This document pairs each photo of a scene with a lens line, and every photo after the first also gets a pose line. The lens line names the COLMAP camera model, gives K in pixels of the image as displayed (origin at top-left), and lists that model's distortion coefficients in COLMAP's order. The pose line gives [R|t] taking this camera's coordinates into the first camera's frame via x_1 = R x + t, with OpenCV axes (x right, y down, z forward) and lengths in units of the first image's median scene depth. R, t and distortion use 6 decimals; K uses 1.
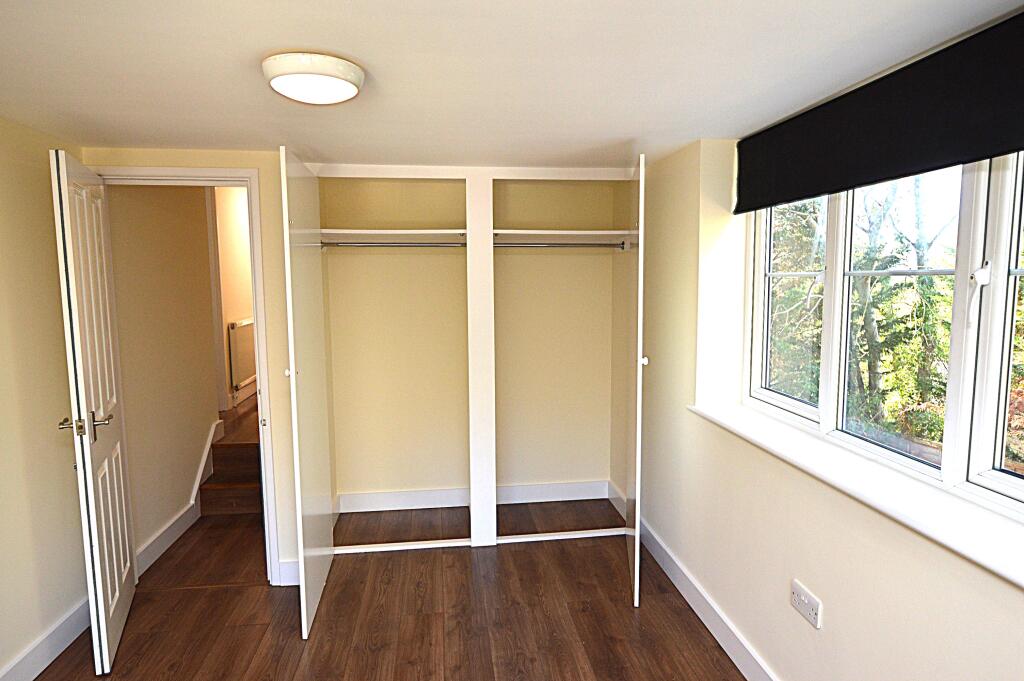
lens RADIAL K [[603.4, 0, 512.0], [0, 603.4, 340.5], [0, 0, 1]] dist [-0.000497, 0.000461]
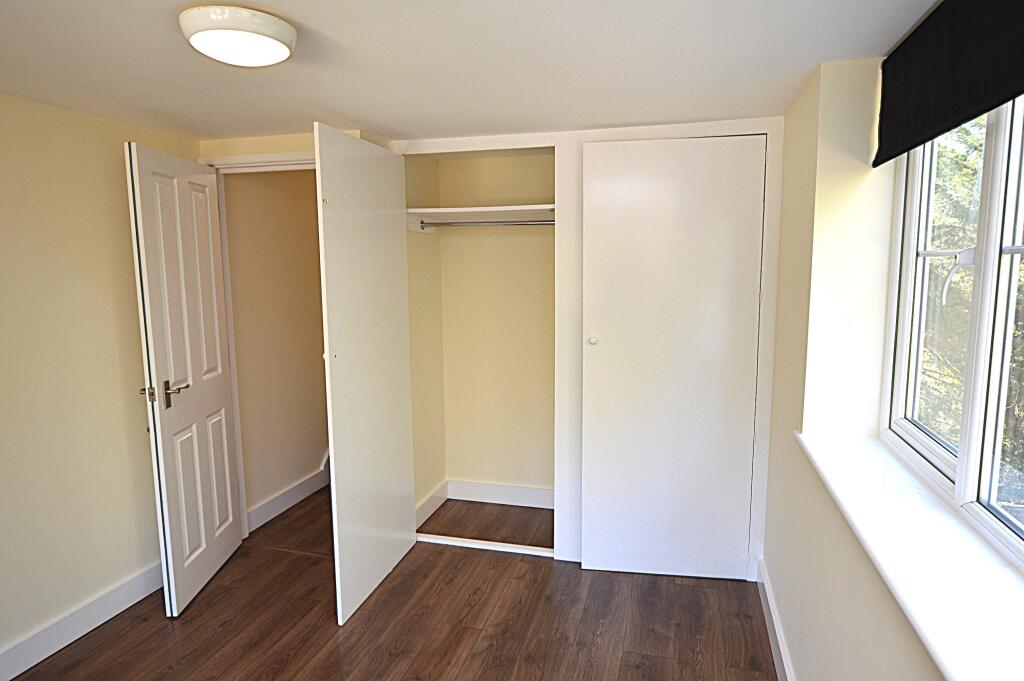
lens RADIAL K [[603.4, 0, 512.0], [0, 603.4, 340.5], [0, 0, 1]] dist [-0.000497, 0.000461]
pose [[0.923056, 0.050940, -0.381277, 0.245368], [-0.040280, 0.998544, 0.035894, -0.016649], [0.382550, -0.017774, 0.923764, 0.183093]]
